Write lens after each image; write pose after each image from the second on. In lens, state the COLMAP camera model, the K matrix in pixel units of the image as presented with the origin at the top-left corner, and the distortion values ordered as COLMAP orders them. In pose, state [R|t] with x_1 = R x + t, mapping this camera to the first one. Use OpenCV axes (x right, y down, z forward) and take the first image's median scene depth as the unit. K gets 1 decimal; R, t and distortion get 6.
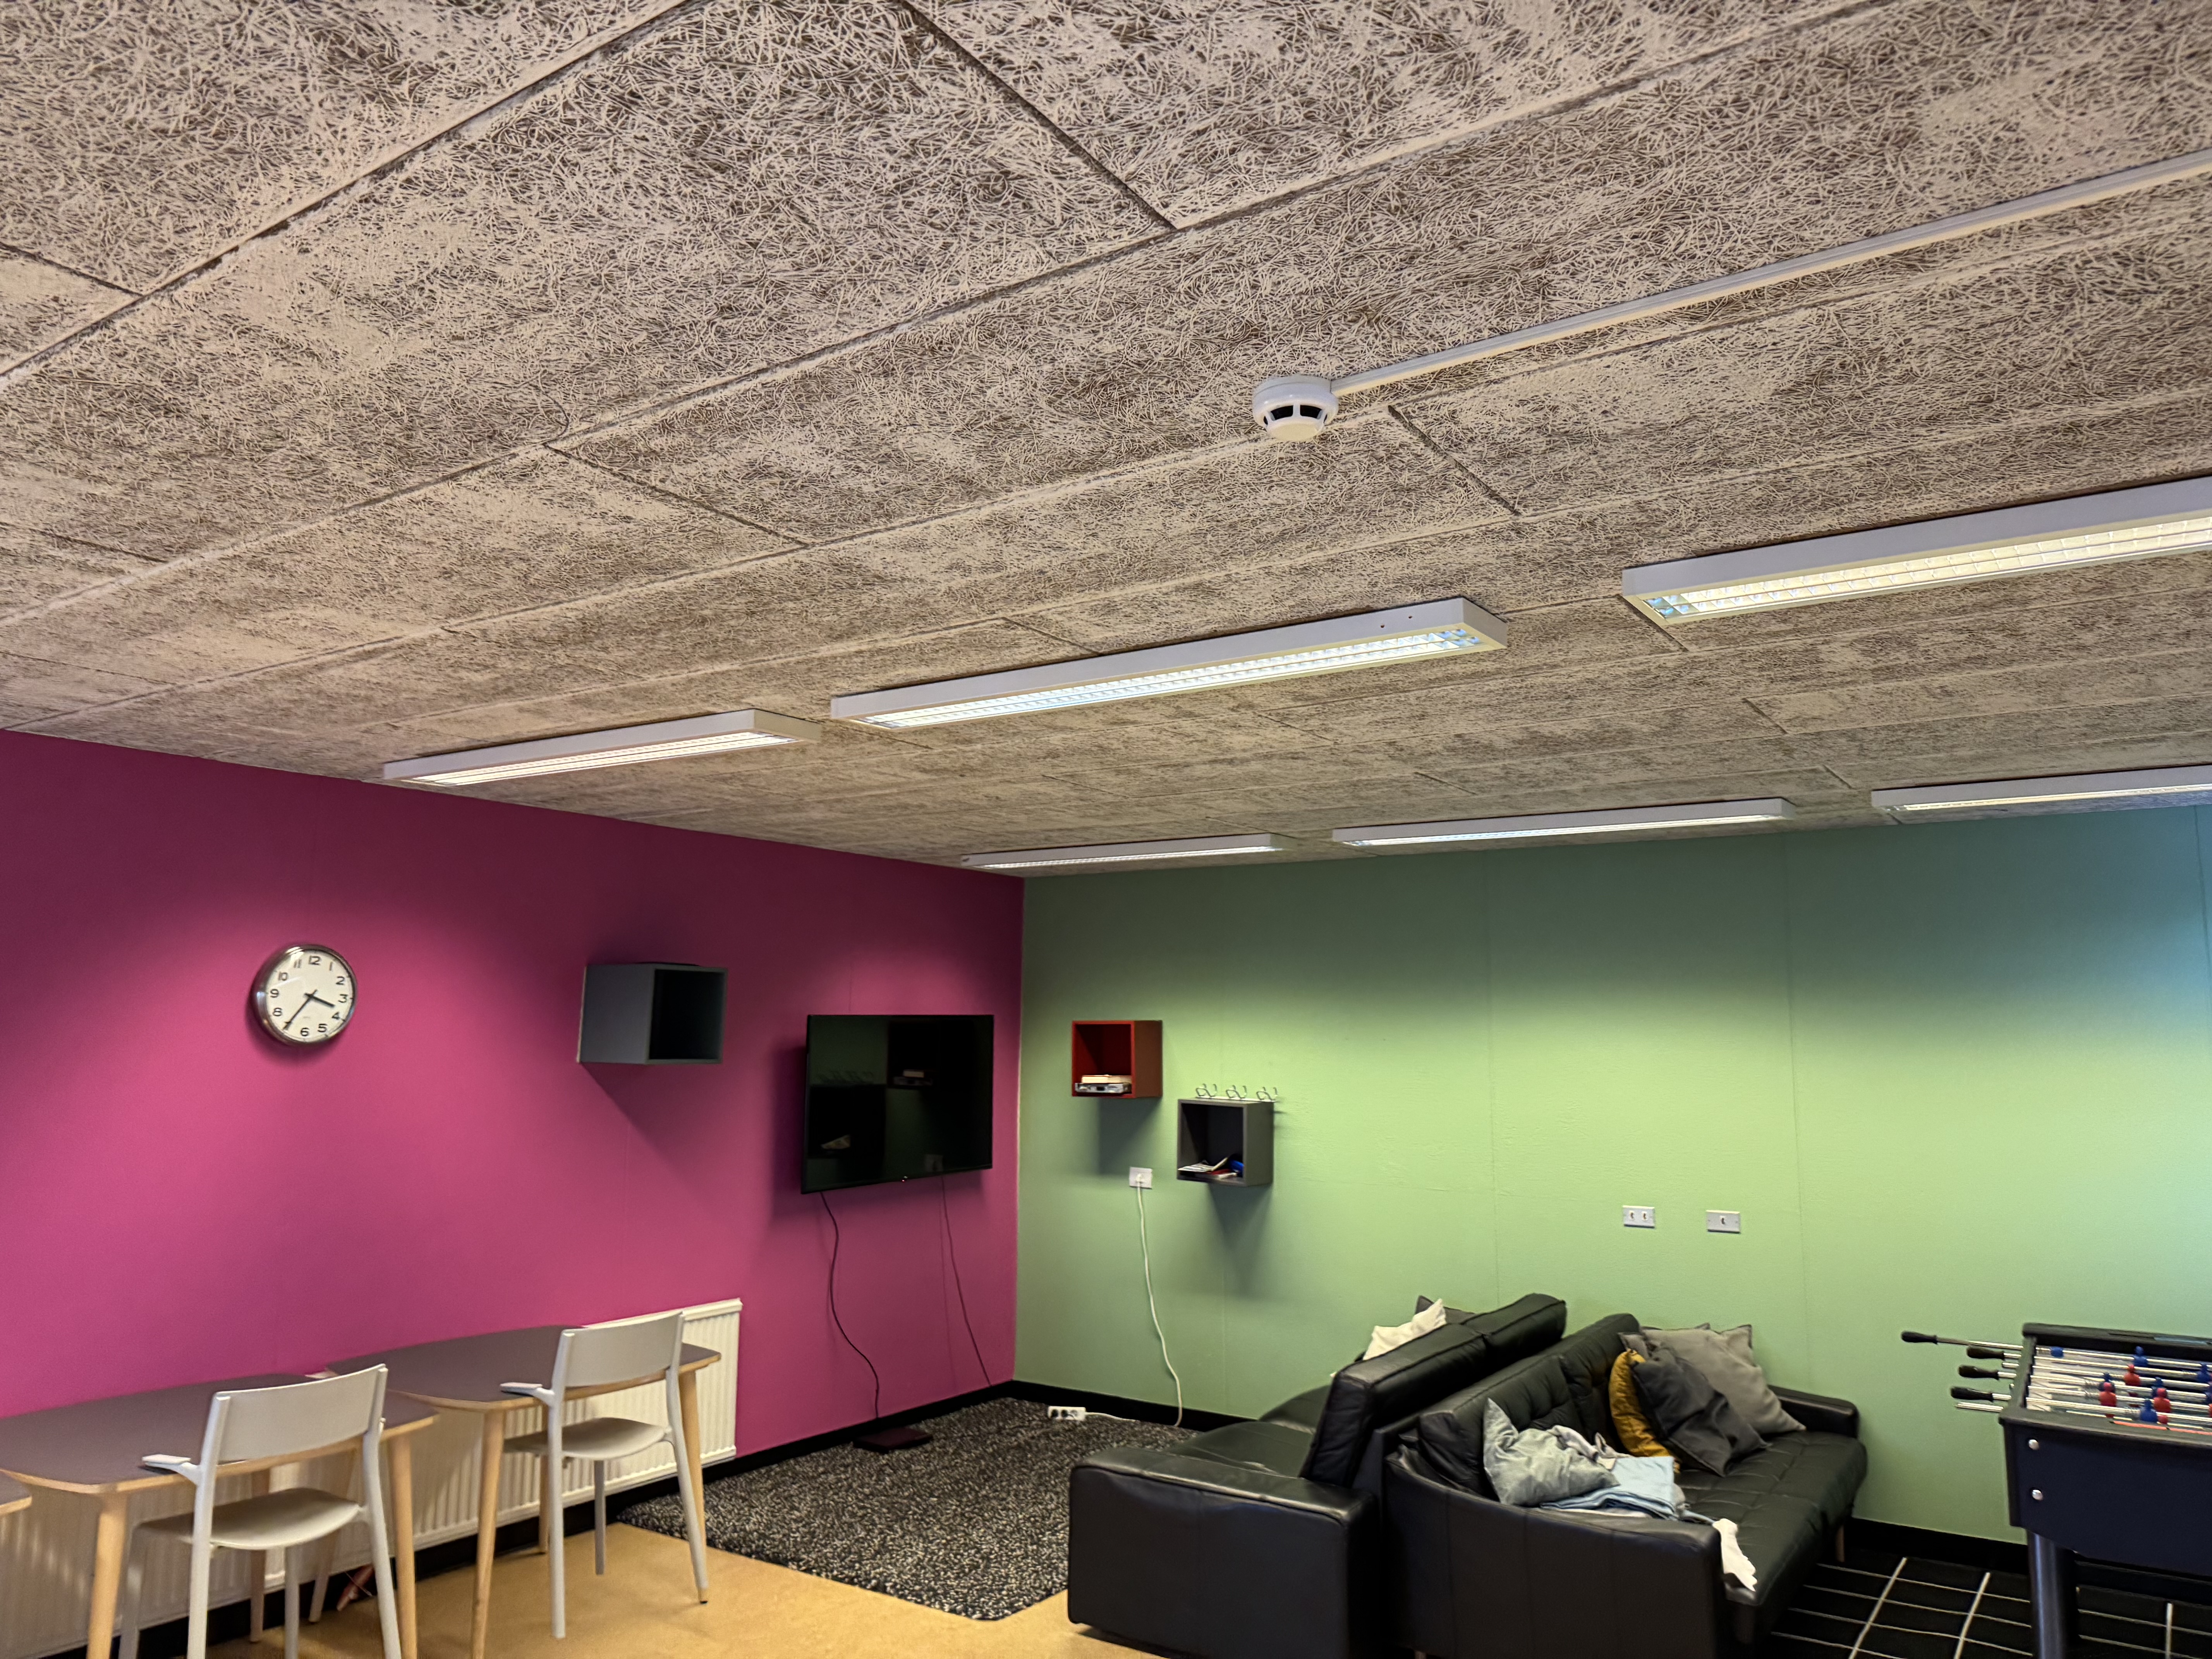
lens RADIAL K [[1539.5, 0, 1078.2], [0, 1539.5, 799.3], [0, 0, 1]] dist [0.091483, -0.135897]
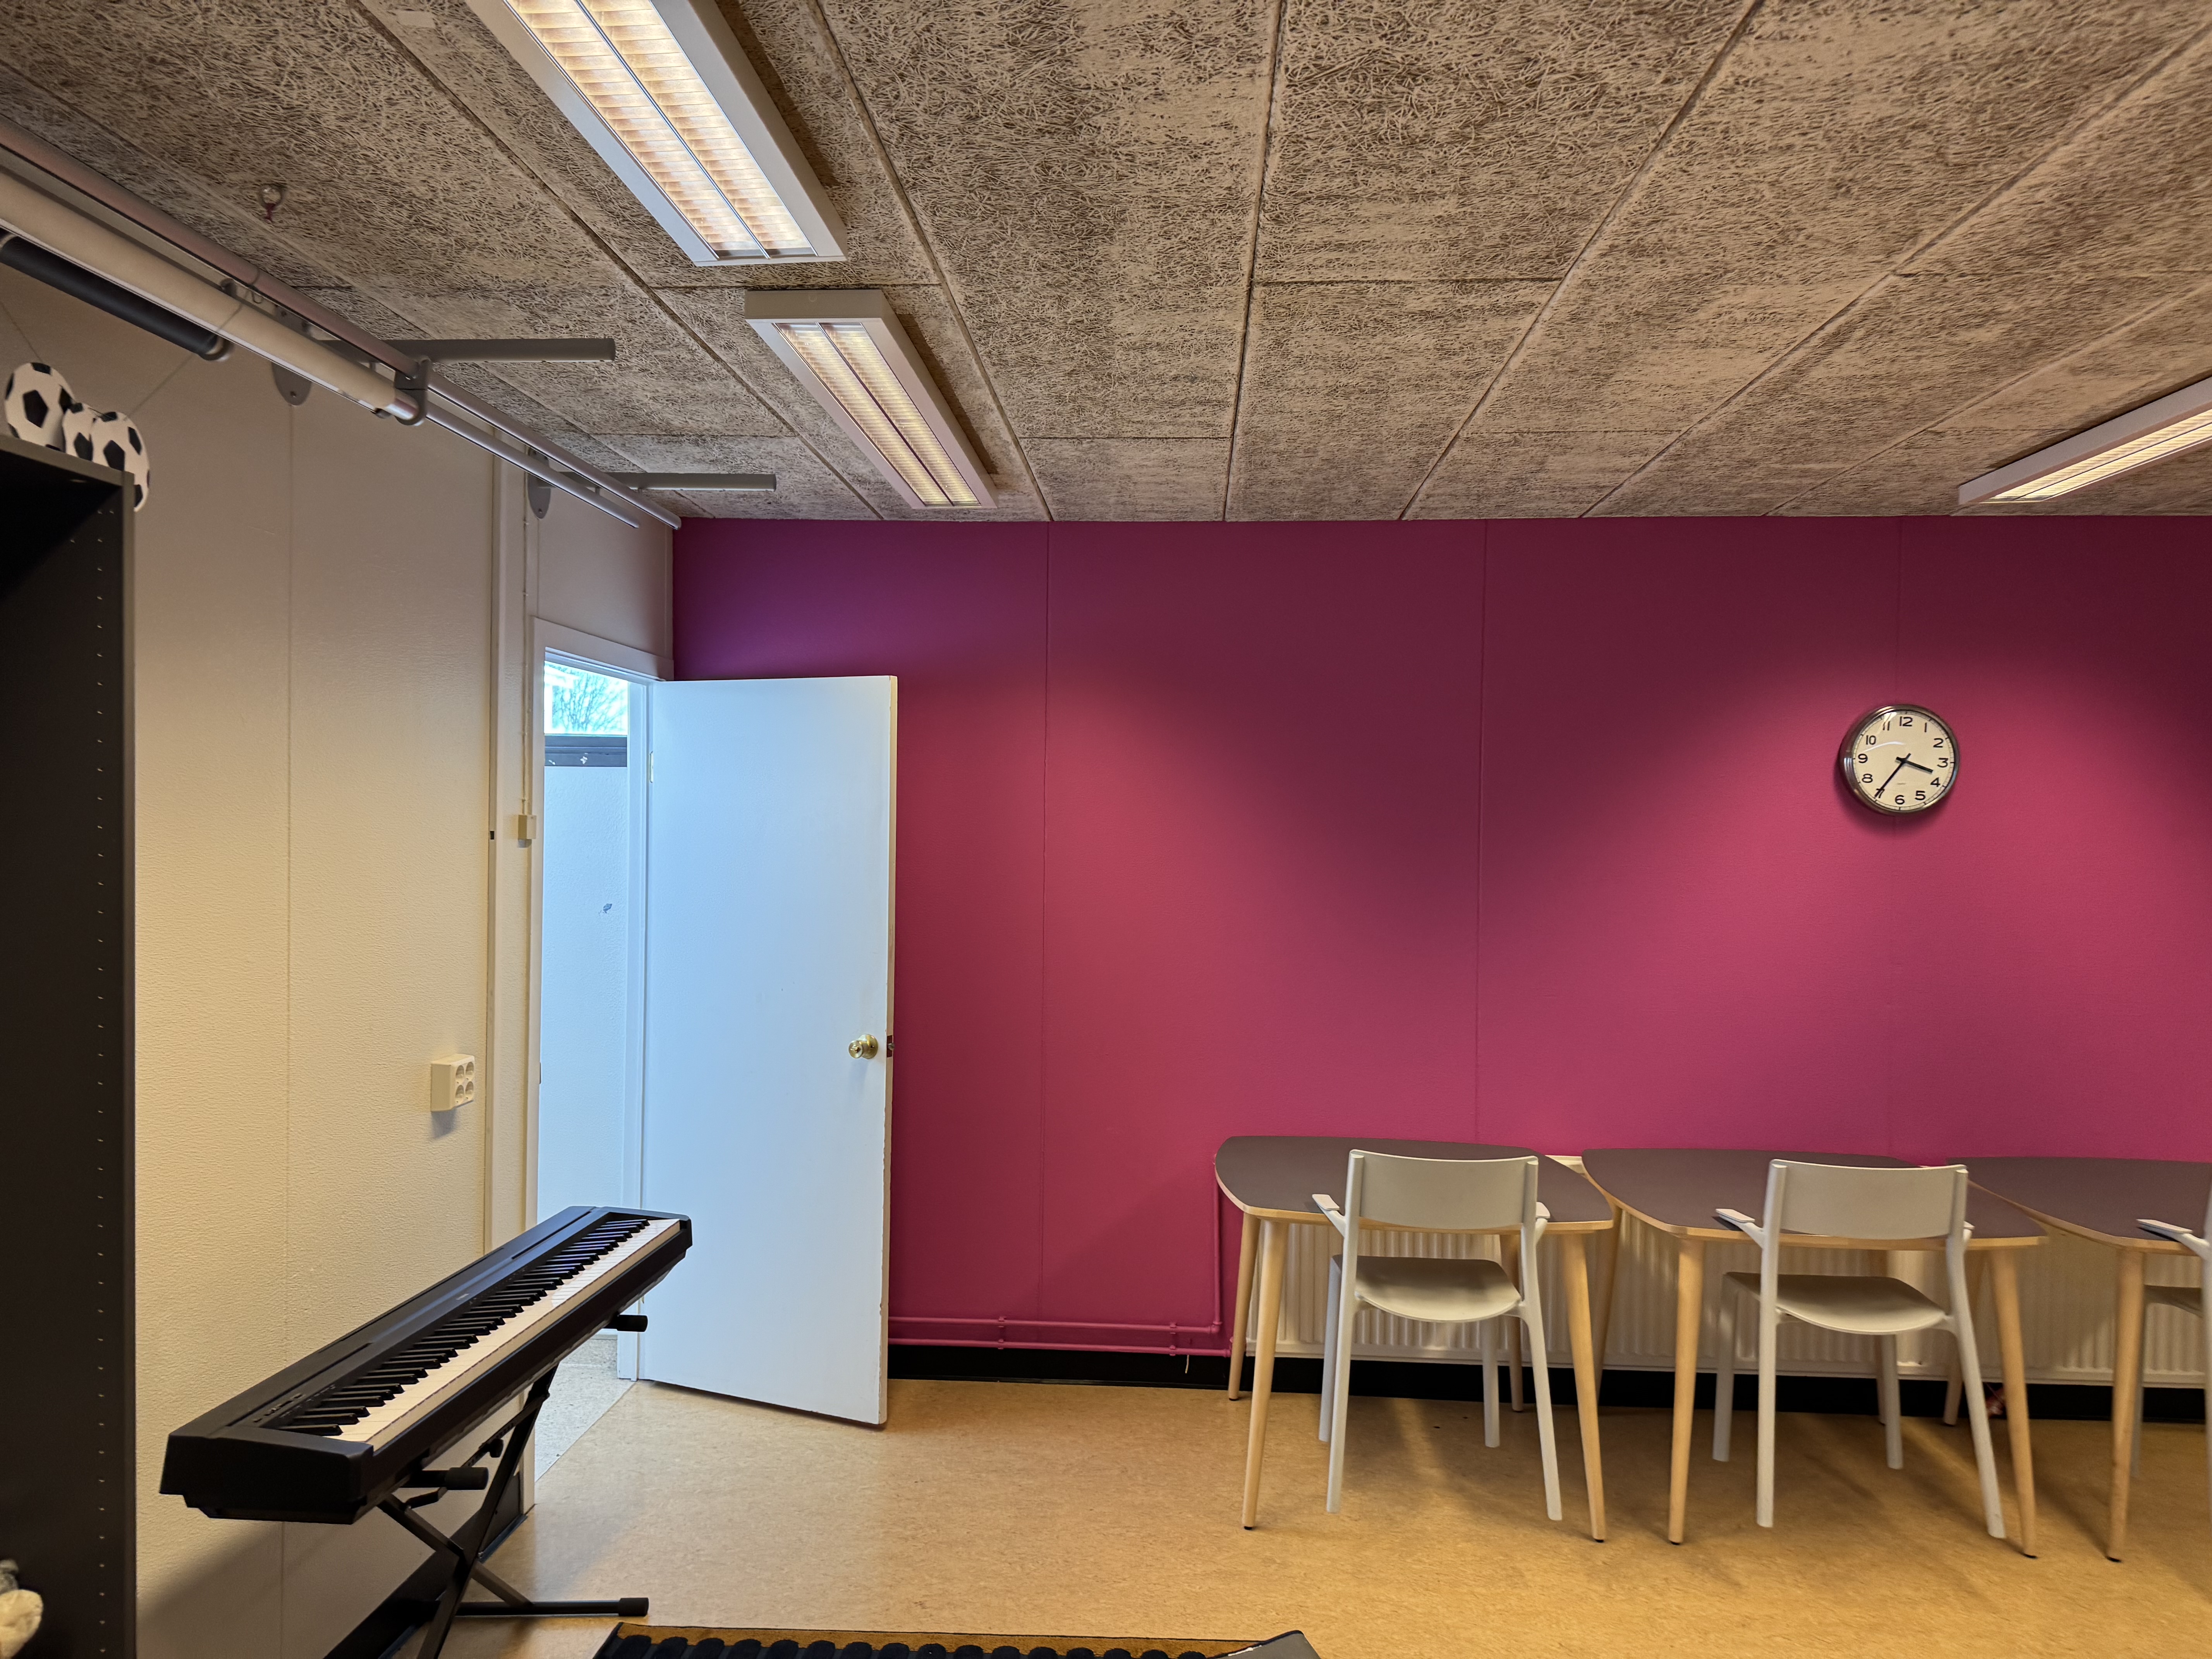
lens RADIAL K [[1549.4, 0, 1105.5], [0, 1549.4, 839.1], [0, 0, 1]] dist [0.044361, -0.037481]
pose [[0.522192, 0.012756, -0.852732, 0.057230], [0.118196, 0.989156, 0.087177, 0.049656], [0.844598, -0.146313, 0.515022, 0.177461]]
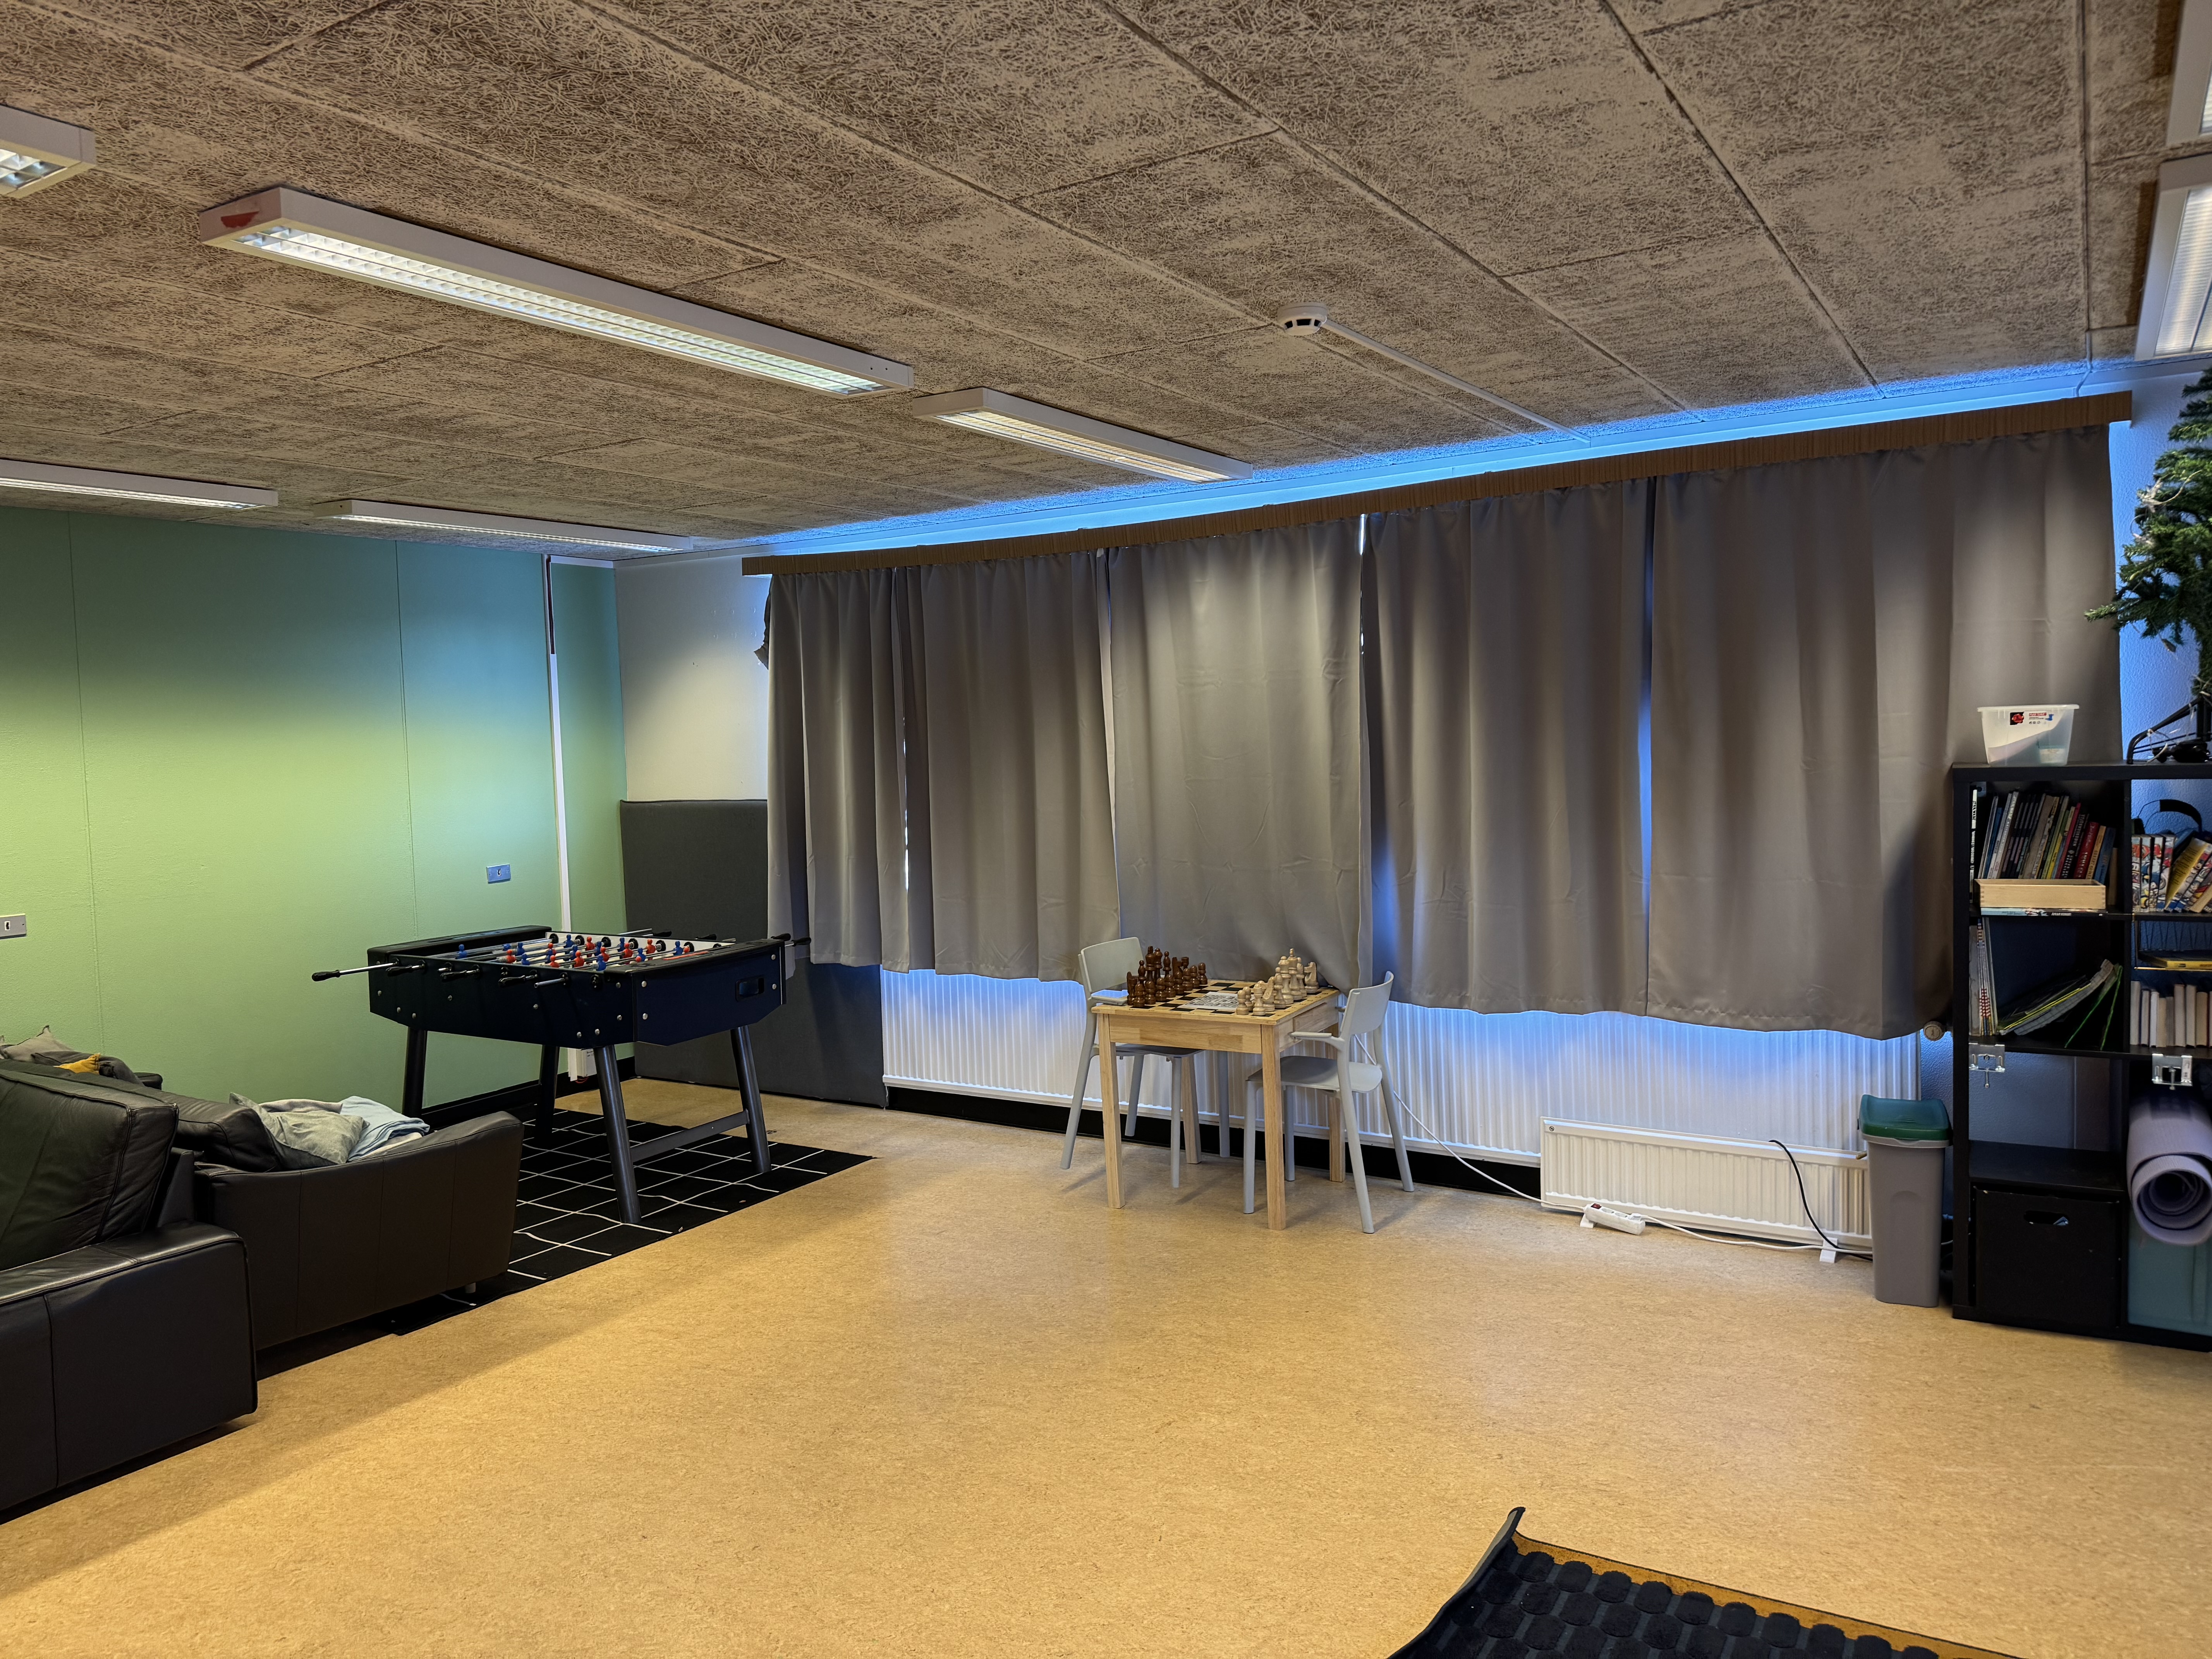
lens RADIAL K [[1549.5, 0, 1094.2], [0, 1549.5, 809.9], [0, 0, 1]] dist [0.040478, -0.045292]
pose [[-0.040013, -0.060478, 0.997367, -0.867422], [-0.118638, 0.991393, 0.055356, 0.120979], [-0.992131, -0.116110, -0.046844, 0.667438]]
